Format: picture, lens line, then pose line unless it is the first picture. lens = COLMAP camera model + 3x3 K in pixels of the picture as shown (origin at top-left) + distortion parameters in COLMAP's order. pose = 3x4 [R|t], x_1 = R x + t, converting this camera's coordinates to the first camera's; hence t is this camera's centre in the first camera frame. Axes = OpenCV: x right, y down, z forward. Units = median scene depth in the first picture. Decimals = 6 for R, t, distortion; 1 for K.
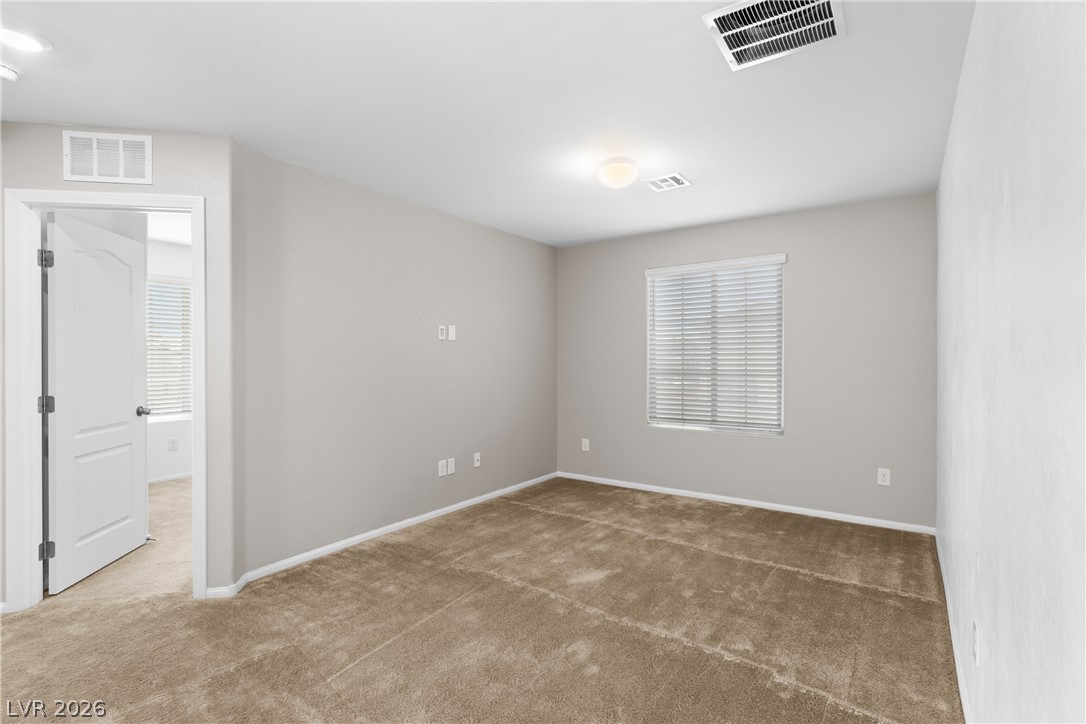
lens RADIAL K [[512.7, 0, 543.0], [0, 512.7, 362.0], [0, 0, 1]] dist [-0.001329, 0.000577]
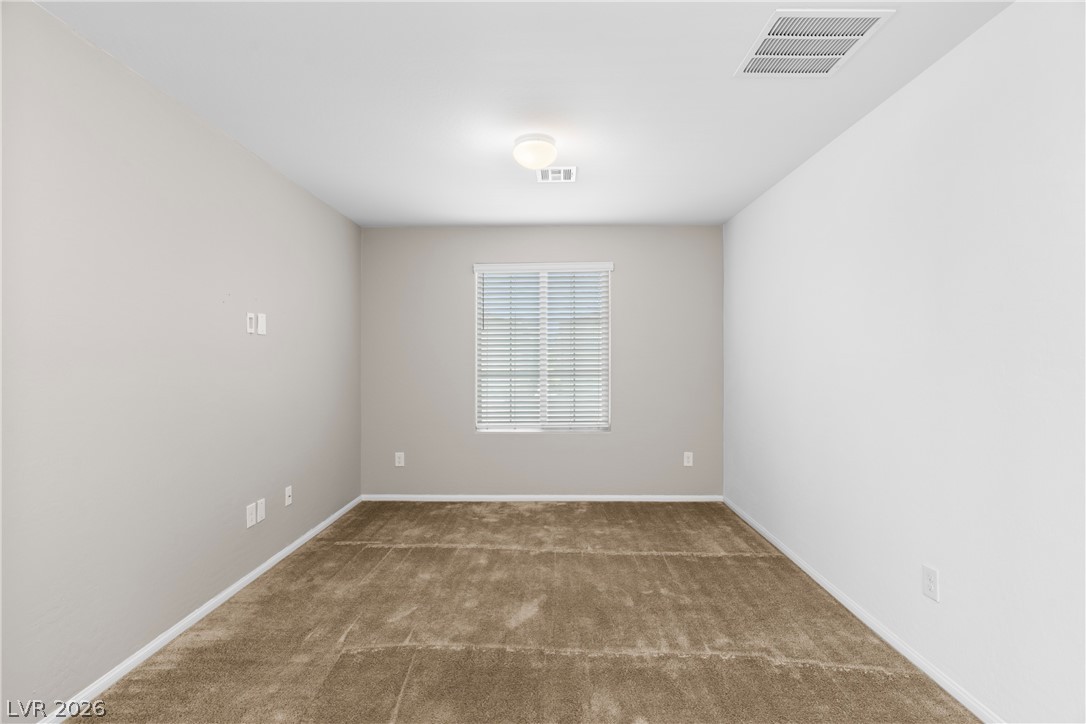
lens RADIAL K [[512.7, 0, 543.0], [0, 512.7, 362.0], [0, 0, 1]] dist [-0.001329, 0.000577]
pose [[0.825801, -0.003062, 0.563954, -0.293345], [0.003131, 0.999995, 0.000845, -0.003416], [-0.563953, 0.001068, 0.825806, 0.214304]]
